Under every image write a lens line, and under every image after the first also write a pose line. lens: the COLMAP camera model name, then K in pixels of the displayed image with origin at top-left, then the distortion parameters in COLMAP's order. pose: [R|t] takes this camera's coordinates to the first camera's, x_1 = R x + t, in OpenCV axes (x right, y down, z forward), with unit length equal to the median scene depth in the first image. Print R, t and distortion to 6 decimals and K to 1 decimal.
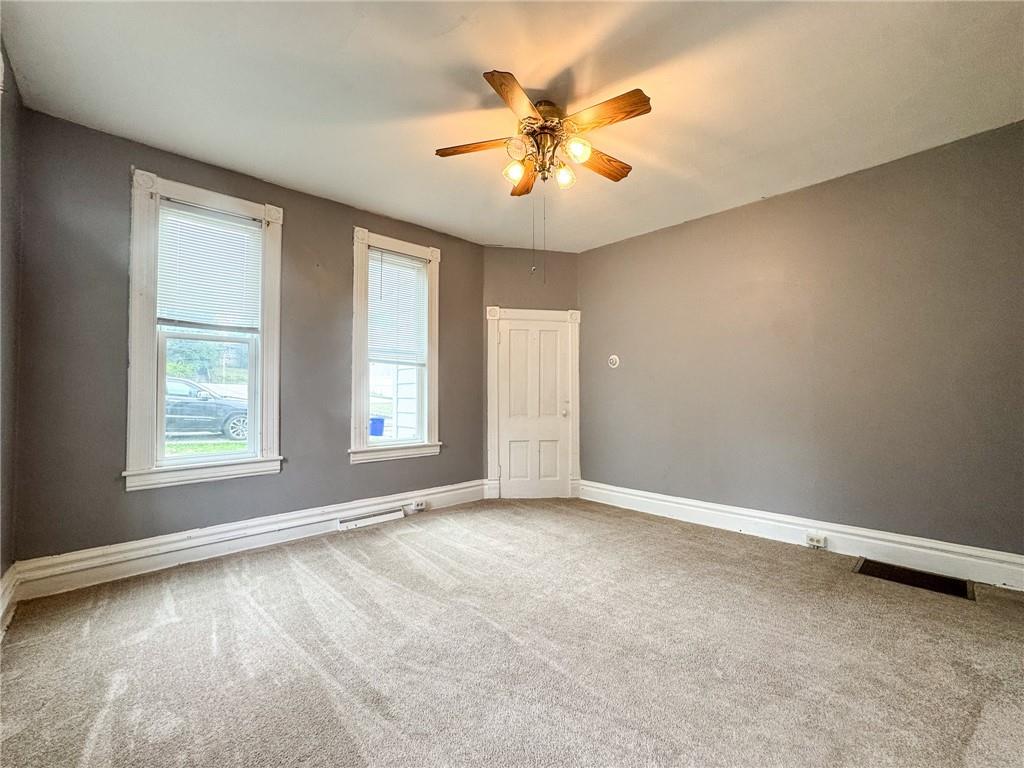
lens RADIAL K [[423.6, 0, 510.3], [0, 423.6, 383.8], [0, 0, 1]] dist [-0.039463, 0.016285]
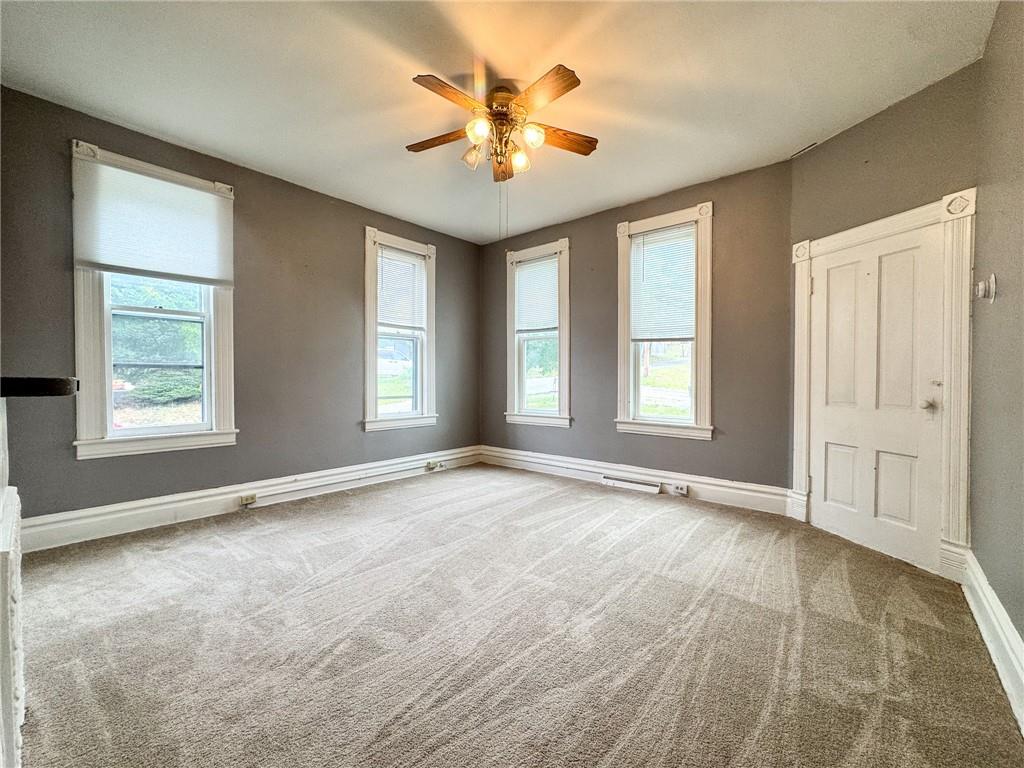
lens RADIAL K [[423.6, 0, 510.3], [0, 423.6, 383.8], [0, 0, 1]] dist [-0.039463, 0.016285]
pose [[0.109589, 0.019388, -0.993788, 0.683344], [0.024488, 0.999454, 0.022199, 0.023158], [0.993675, -0.026768, 0.109055, 0.534587]]
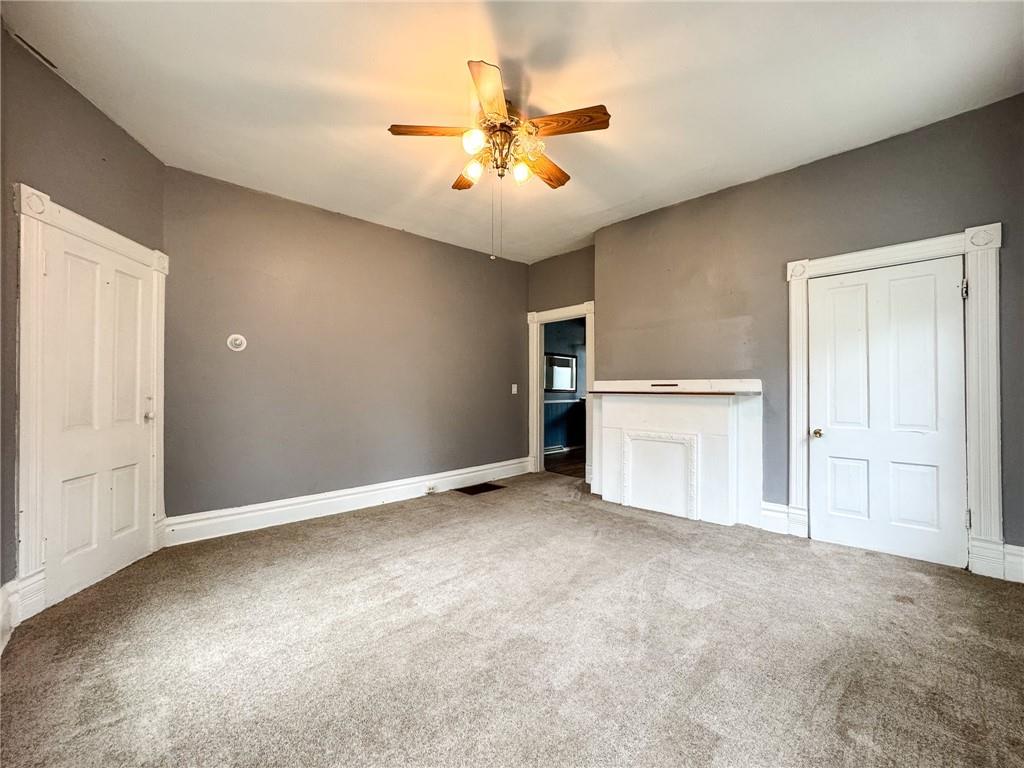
lens RADIAL K [[423.6, 0, 510.3], [0, 423.6, 383.8], [0, 0, 1]] dist [-0.039463, 0.016285]
pose [[-0.002160, 0.009670, 0.999951, -0.564561], [-0.024741, 0.999647, -0.009721, 0.017914], [-0.999692, -0.024761, -0.001920, 0.579046]]
